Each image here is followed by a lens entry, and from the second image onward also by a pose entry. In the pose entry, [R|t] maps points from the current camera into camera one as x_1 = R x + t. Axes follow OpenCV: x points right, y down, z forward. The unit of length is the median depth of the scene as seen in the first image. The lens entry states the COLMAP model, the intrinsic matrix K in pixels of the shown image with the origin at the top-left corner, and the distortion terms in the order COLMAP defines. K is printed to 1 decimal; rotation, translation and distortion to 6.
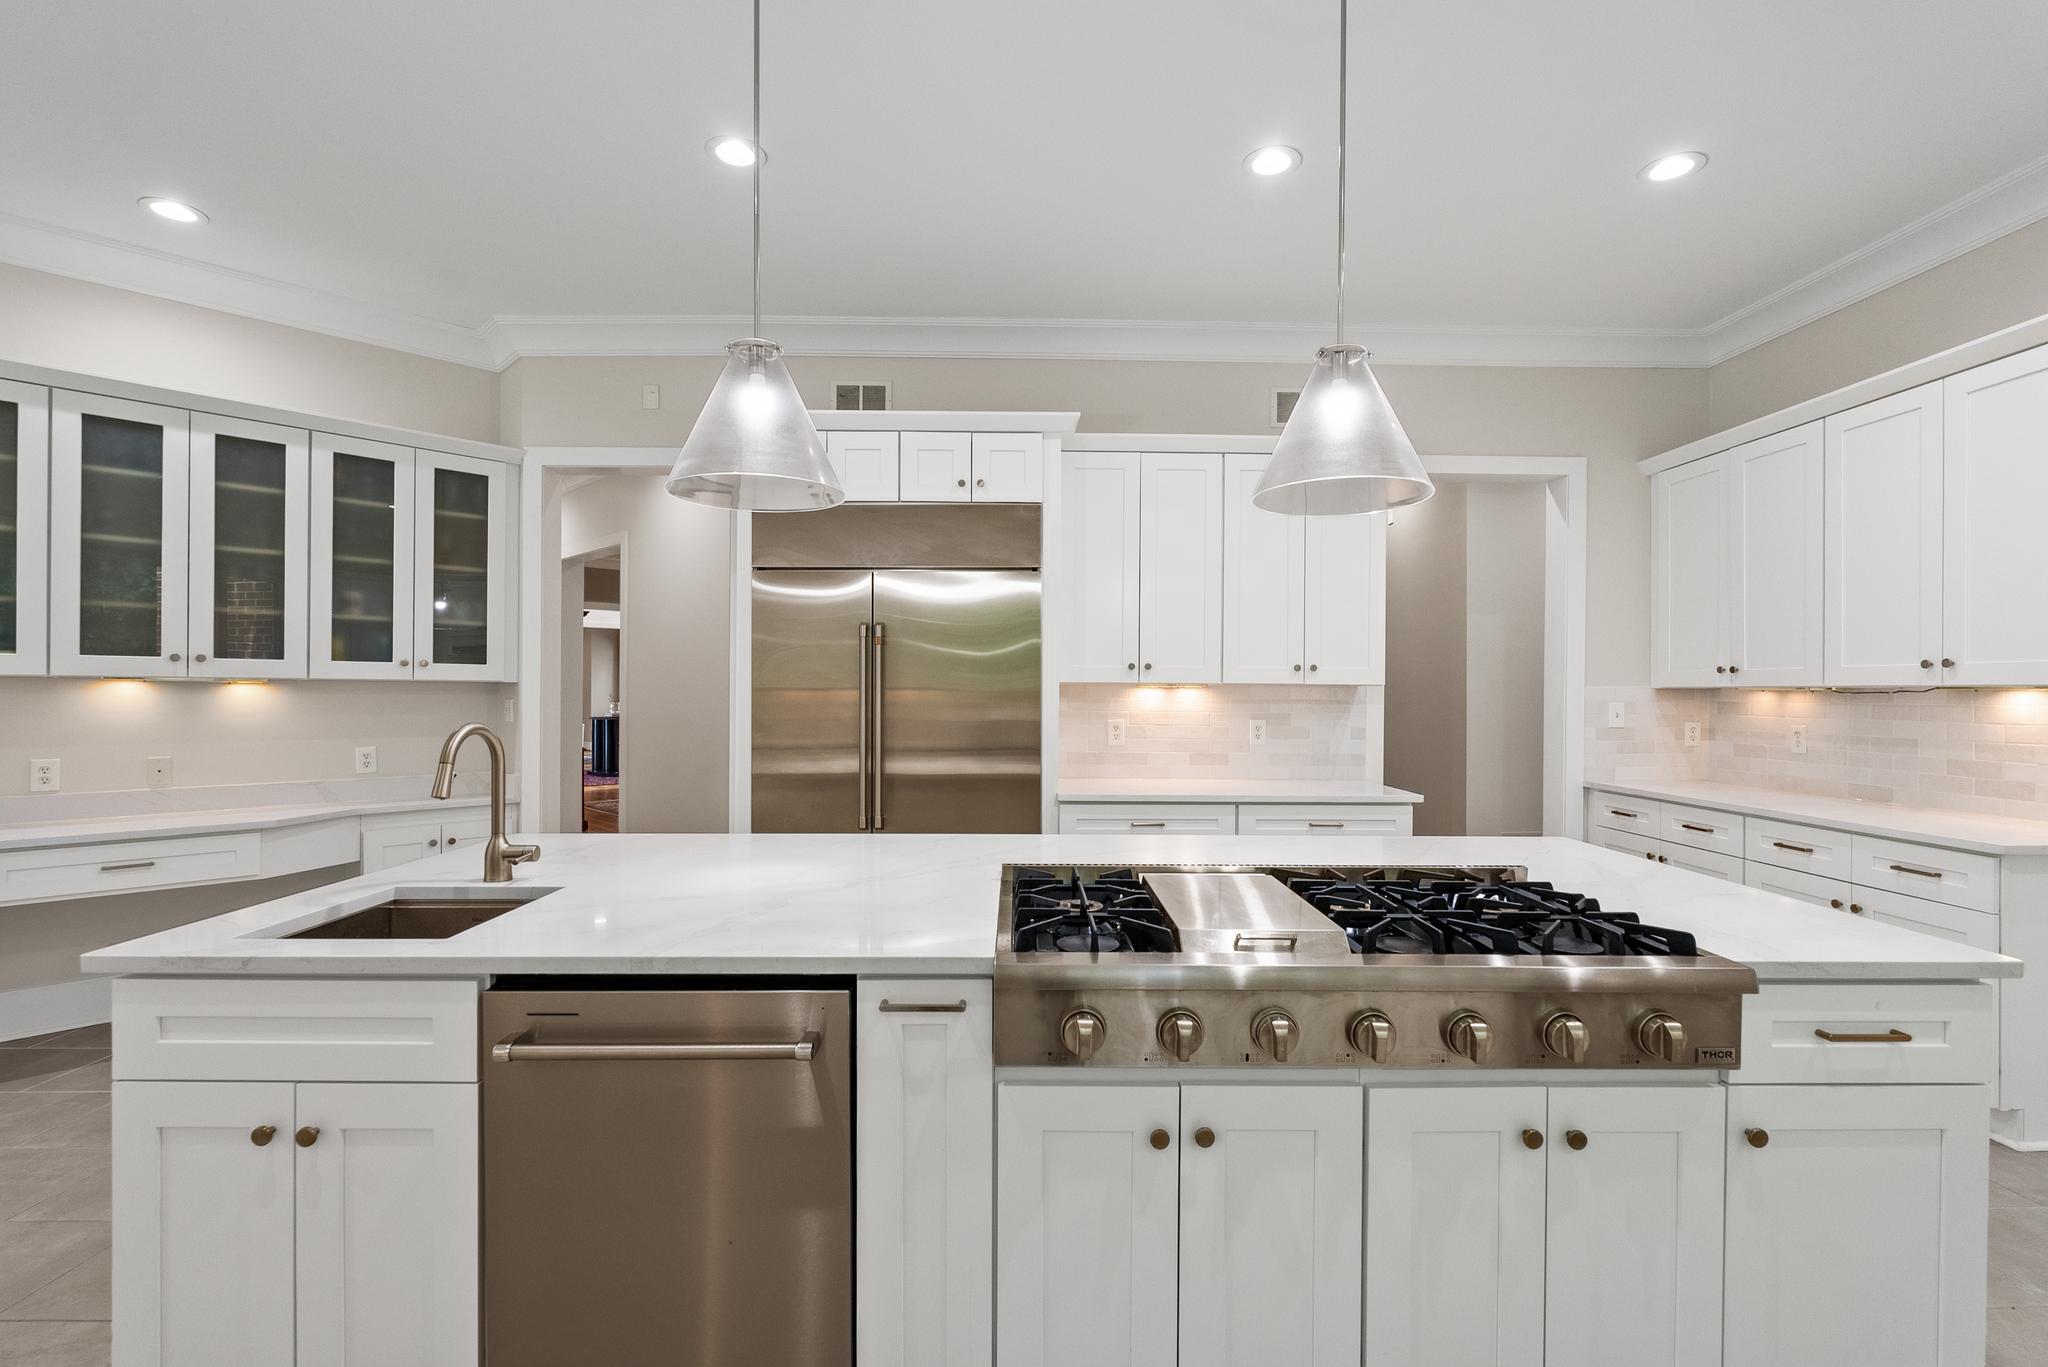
lens RADIAL K [[914.9, 0, 1031.1], [0, 914.9, 696.2], [0, 0, 1]] dist [-0.009619, 0.000546]
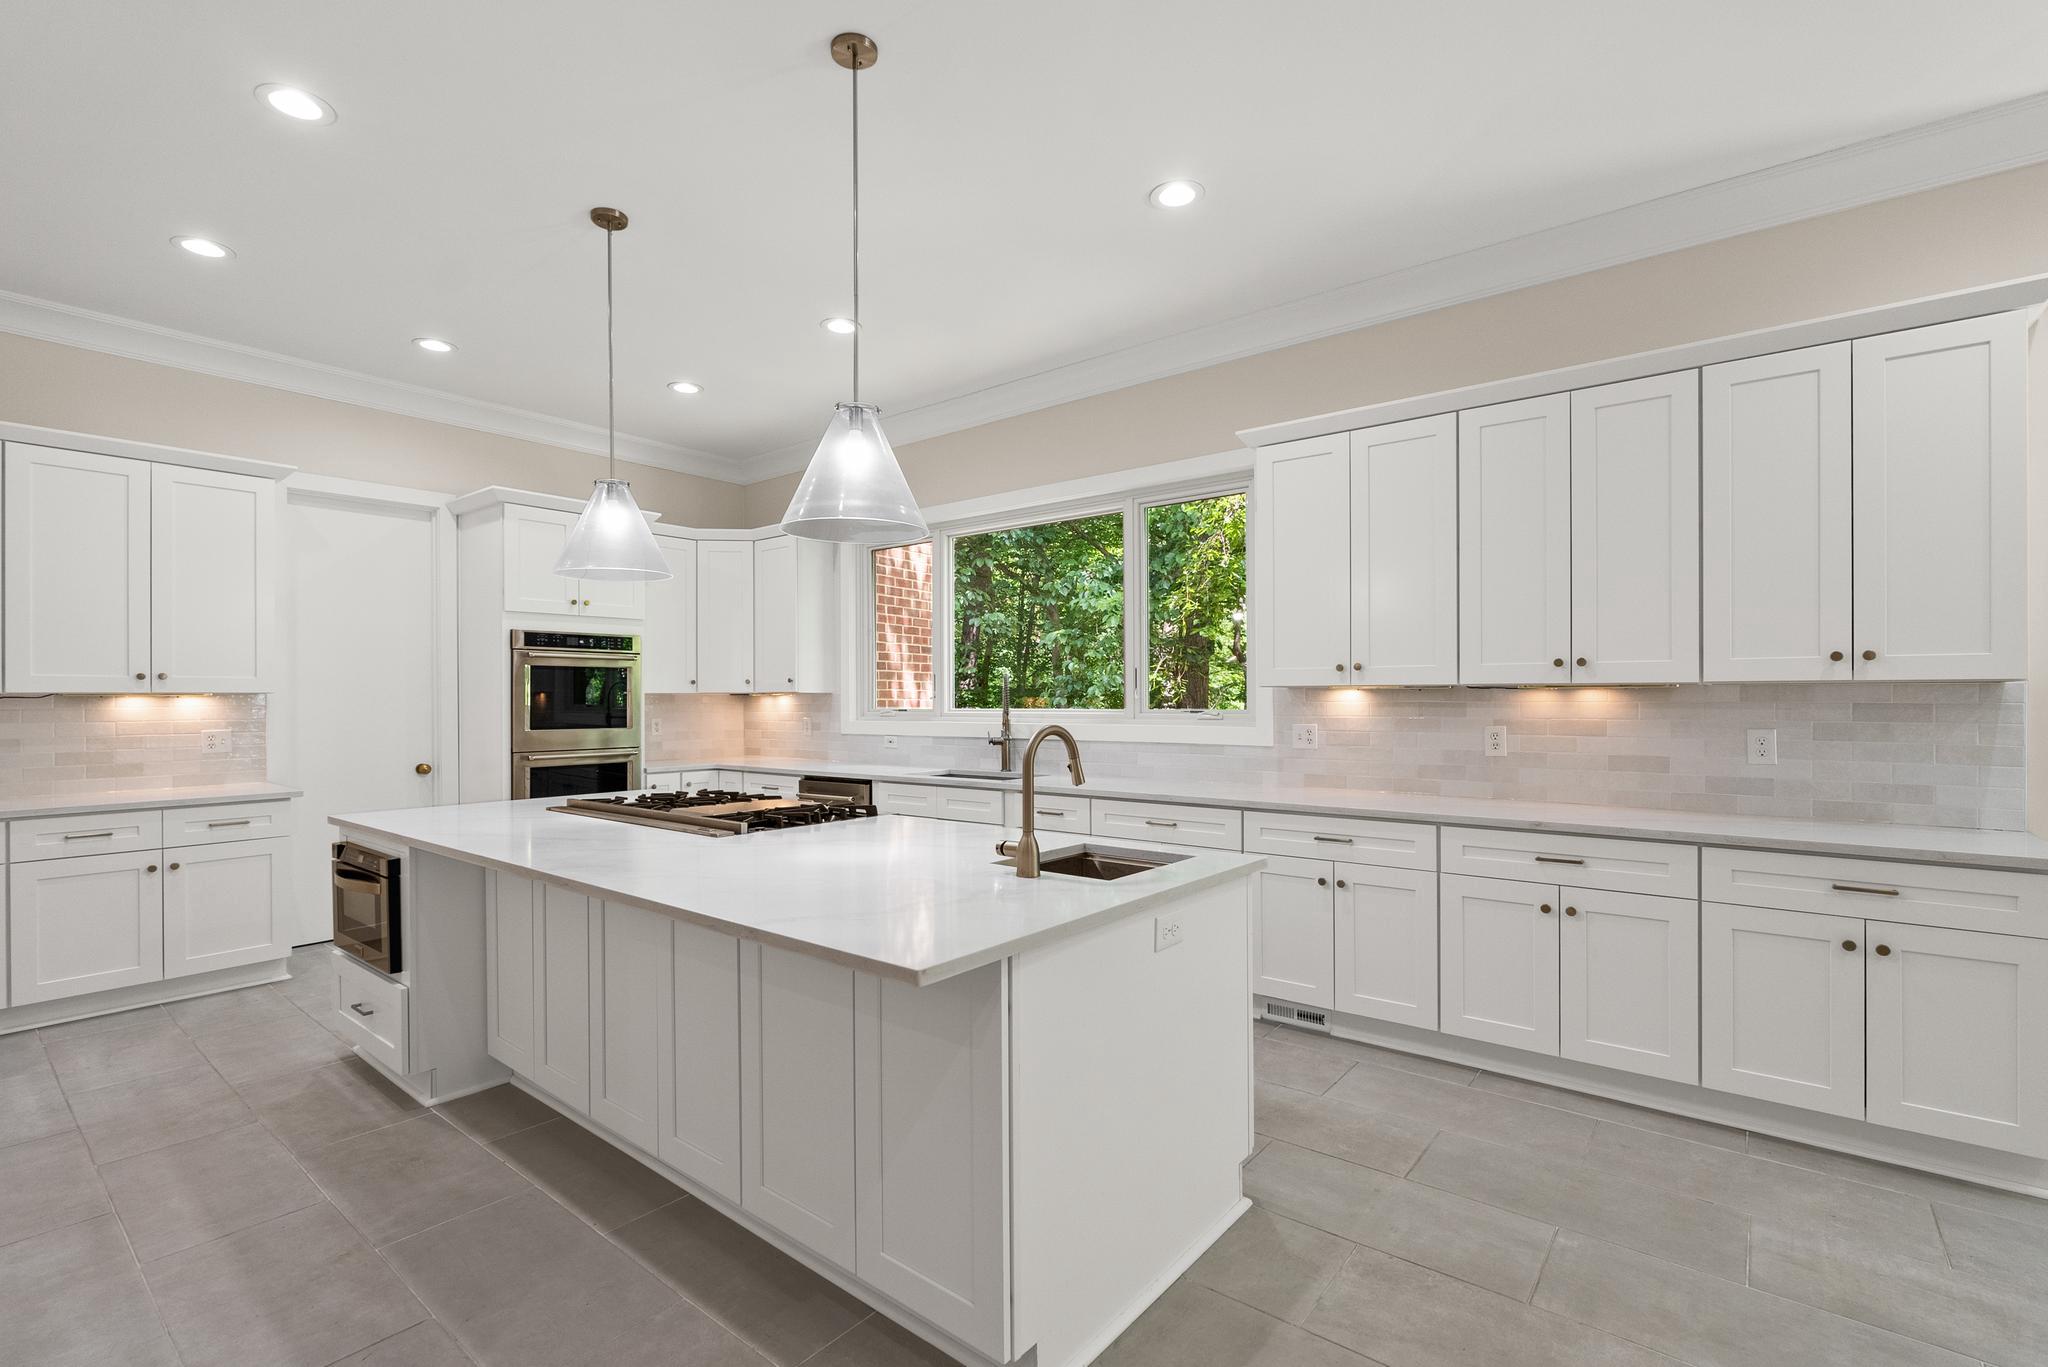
lens RADIAL K [[921.4, 0, 1027.8], [0, 921.4, 688.0], [0, 0, 1]] dist [-0.002671, 0.000000]
pose [[-0.769297, 0.005447, 0.638868, -0.645099], [0.004215, 0.999985, -0.003451, -0.006632], [-0.638877, 0.000038, -0.769309, 0.925529]]
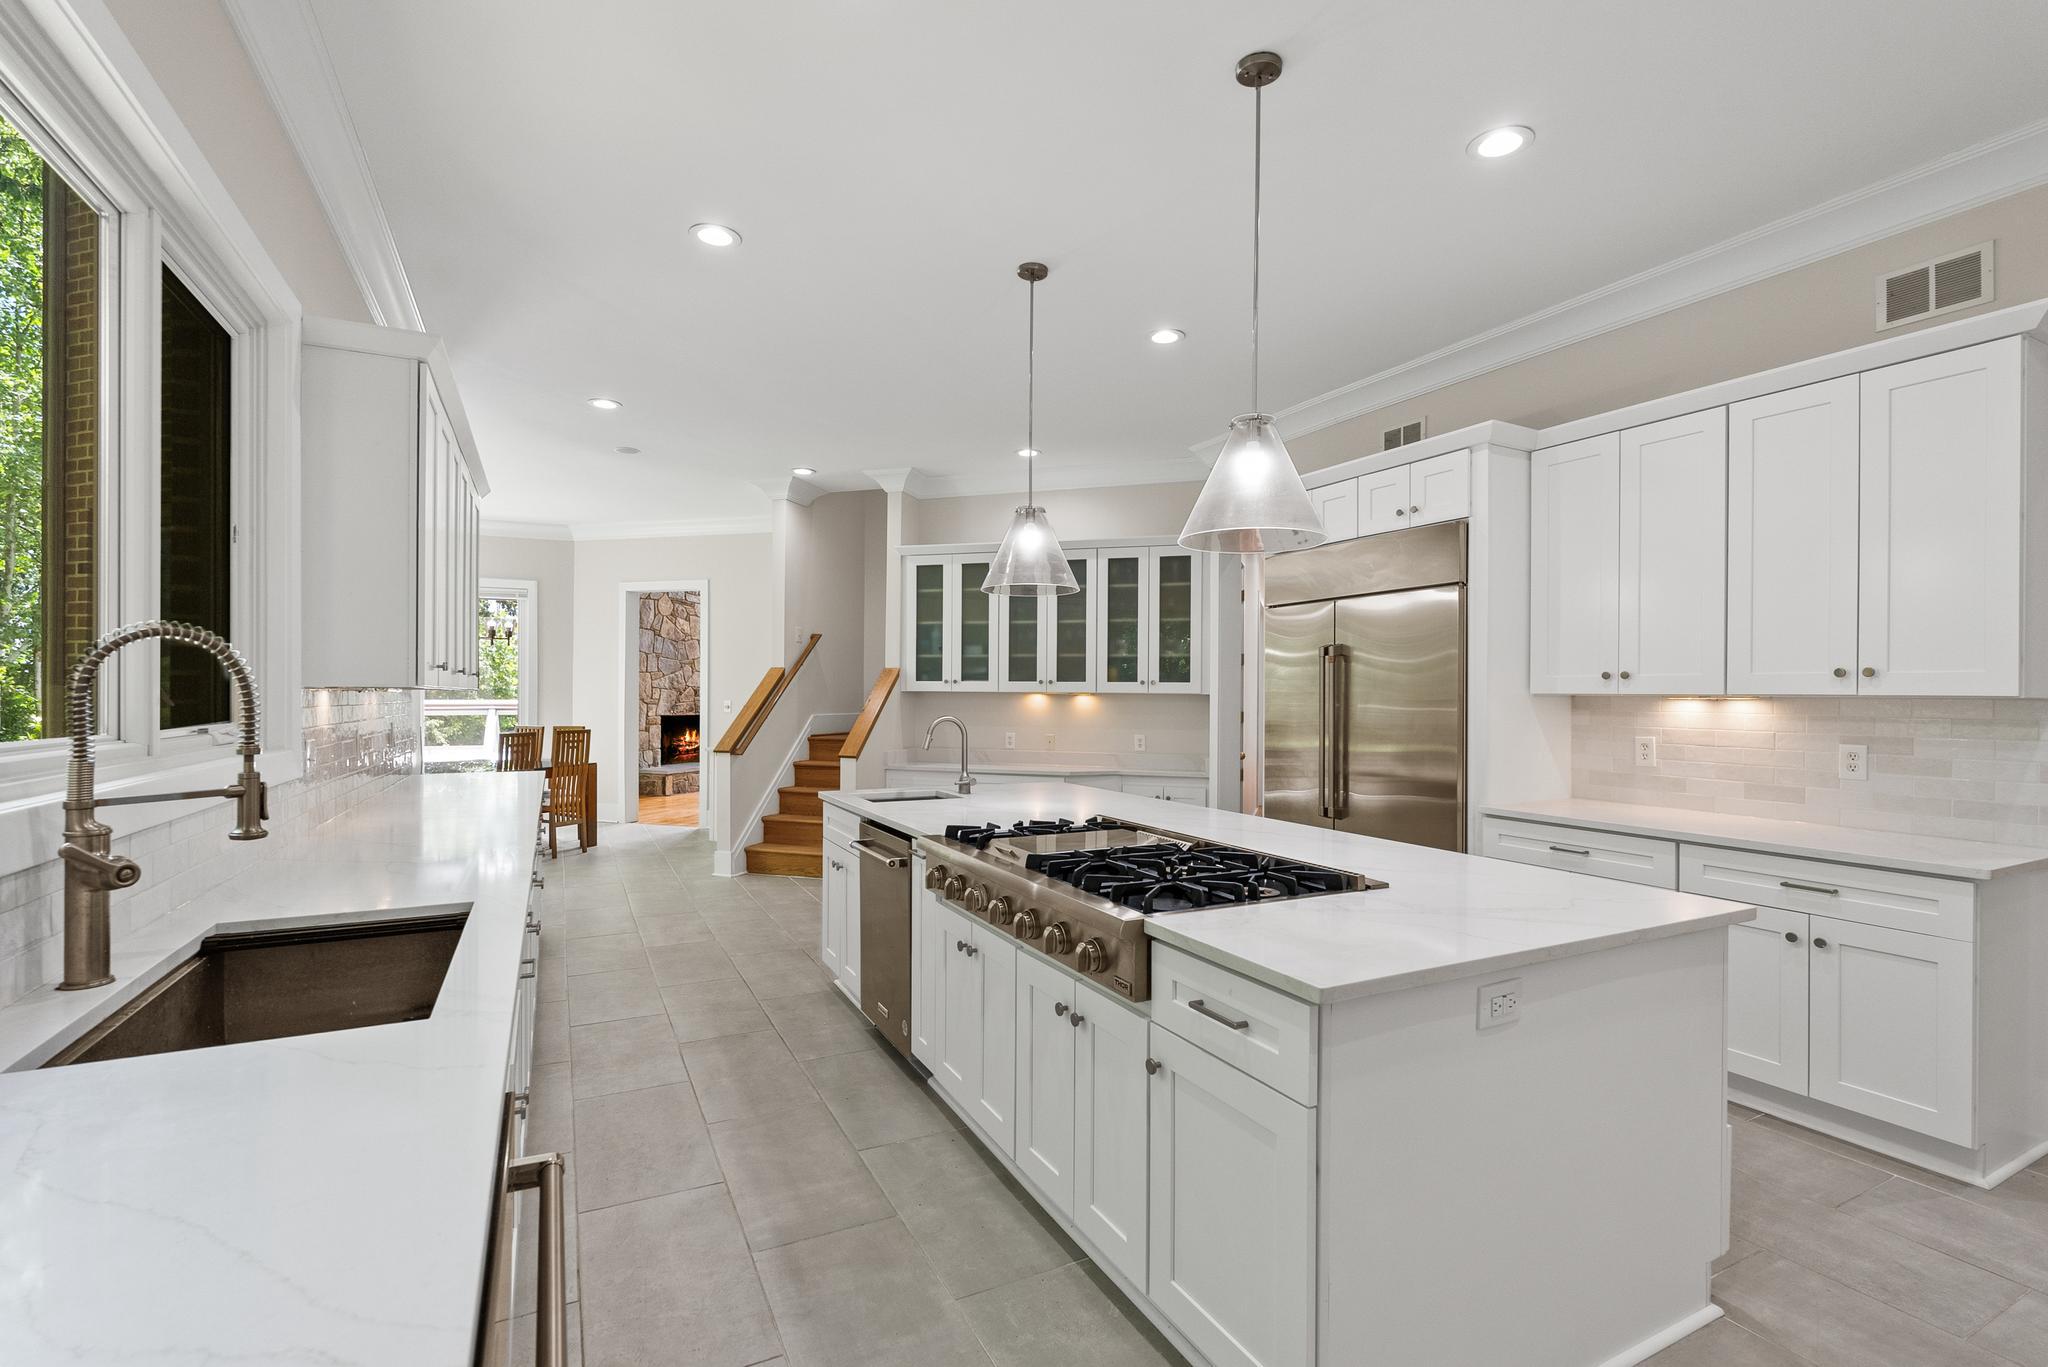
lens RADIAL K [[921.4, 0, 1027.8], [0, 921.4, 688.0], [0, 0, 1]] dist [-0.002671, 0.000000]
pose [[0.442861, -0.007784, -0.896557, 0.672530], [-0.009766, 0.999861, -0.013505, -0.002986], [0.896537, 0.014737, 0.442723, 0.105029]]
